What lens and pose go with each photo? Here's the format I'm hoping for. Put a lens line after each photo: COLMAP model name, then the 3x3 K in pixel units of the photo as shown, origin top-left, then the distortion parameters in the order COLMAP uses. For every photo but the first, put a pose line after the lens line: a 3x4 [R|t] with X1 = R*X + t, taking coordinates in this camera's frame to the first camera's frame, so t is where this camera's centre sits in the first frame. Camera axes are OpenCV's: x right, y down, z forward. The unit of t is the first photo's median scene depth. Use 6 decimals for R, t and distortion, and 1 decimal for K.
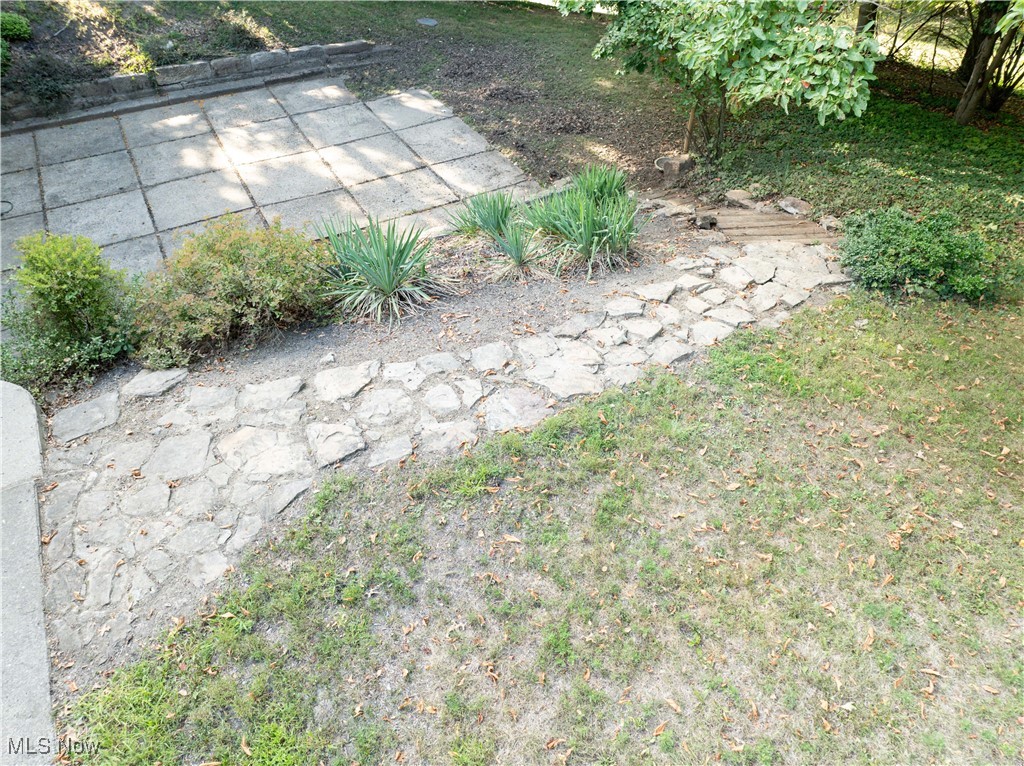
lens RADIAL K [[718.0, 0, 512.0], [0, 718.0, 383.0], [0, 0, 1]] dist [-0.036487, 0.019177]
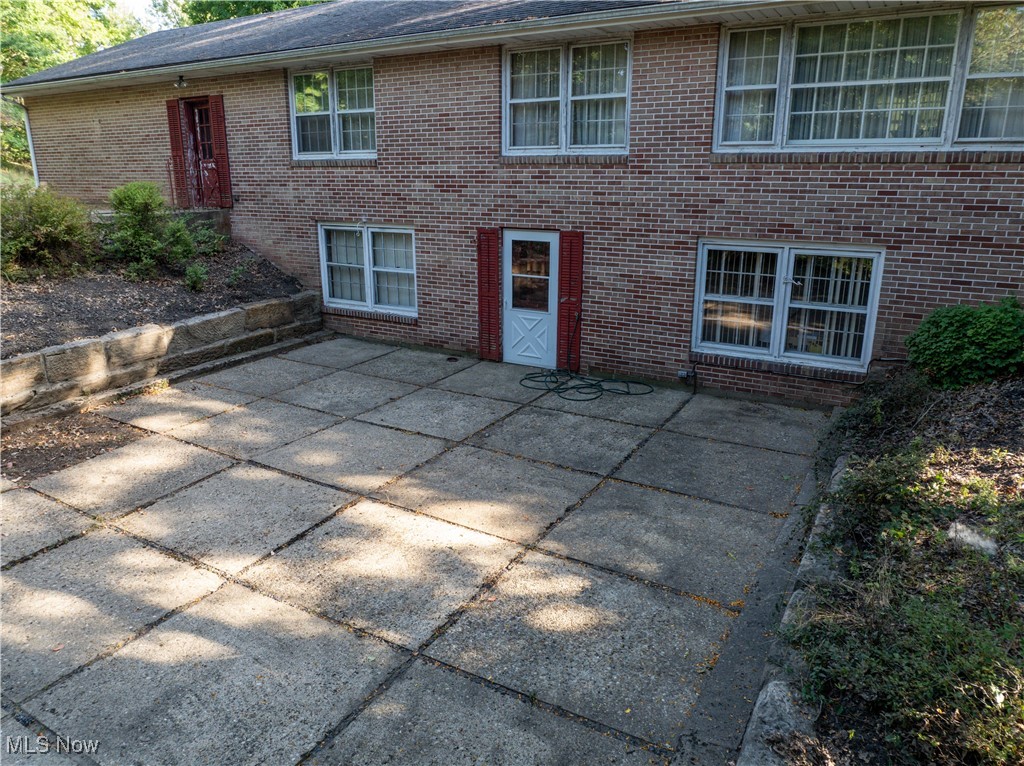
lens RADIAL K [[728.0, 0, 512.0], [0, 728.0, 383.0], [0, 0, 1]] dist [-0.026371, 0.011443]
pose [[-0.864493, 0.141271, -0.482384, -0.237723], [-0.343358, 0.534911, 0.771995, -0.793545], [0.367093, 0.833014, -0.413920, 1.188216]]
